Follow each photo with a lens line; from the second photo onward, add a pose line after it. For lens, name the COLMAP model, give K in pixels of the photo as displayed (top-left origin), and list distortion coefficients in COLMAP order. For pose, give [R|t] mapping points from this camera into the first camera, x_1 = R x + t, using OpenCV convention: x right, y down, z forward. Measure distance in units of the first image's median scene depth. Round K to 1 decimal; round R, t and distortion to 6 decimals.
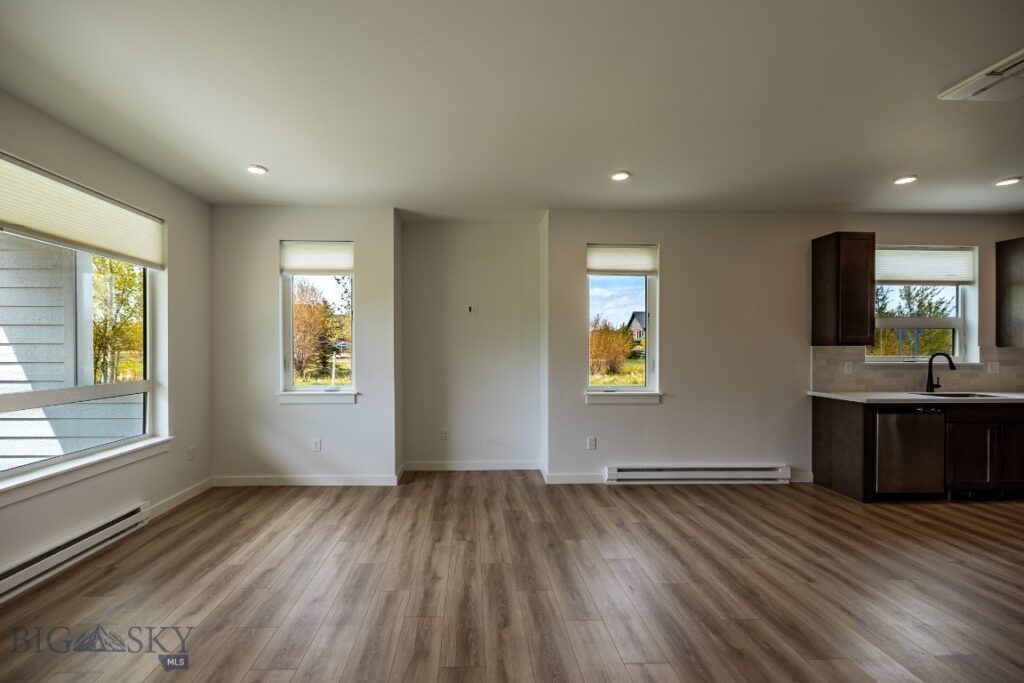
lens RADIAL K [[436.6, 0, 512.0], [0, 436.6, 341.5], [0, 0, 1]] dist [0.036883, 0.000022]
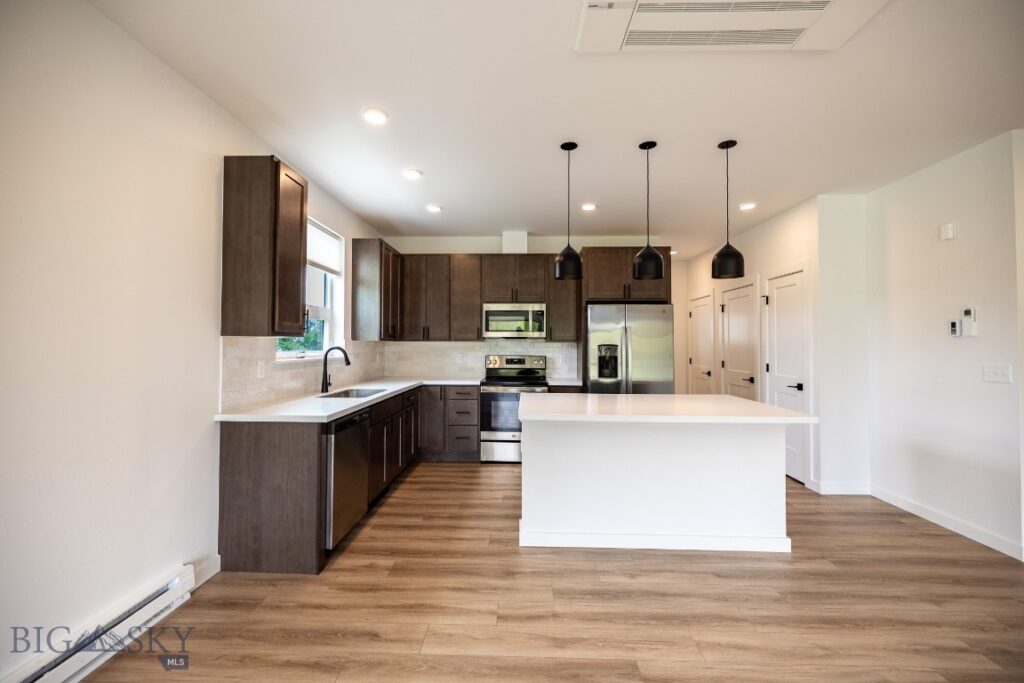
lens RADIAL K [[436.6, 0, 512.0], [0, 436.6, 341.5], [0, 0, 1]] dist [0.036883, 0.000022]
pose [[0.133115, 0.005761, 0.991084, 0.154289], [-0.022108, 0.999752, -0.002842, 0.010902], [-0.990854, -0.021533, 0.133209, 0.580603]]
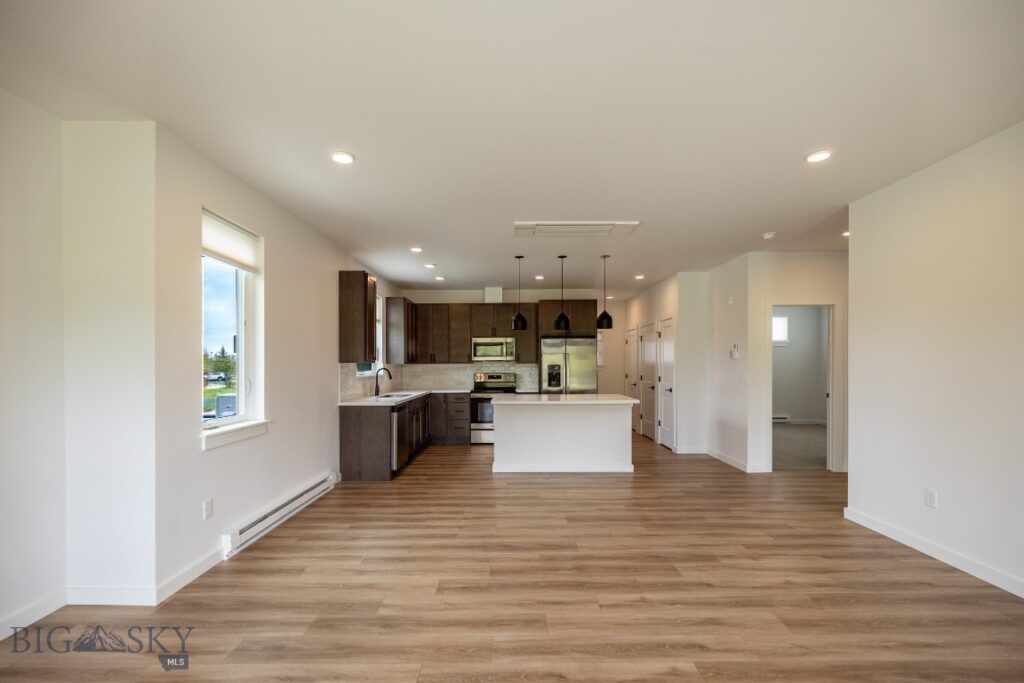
lens RADIAL K [[425.9, 0, 515.4], [0, 425.9, 360.1], [0, 0, 1]] dist [-0.000807, -0.000037]
pose [[0.099485, 0.008408, 0.995004, -0.406912], [-0.013655, 0.999882, -0.007084, 0.004740], [-0.994945, -0.012882, 0.099588, 0.465275]]
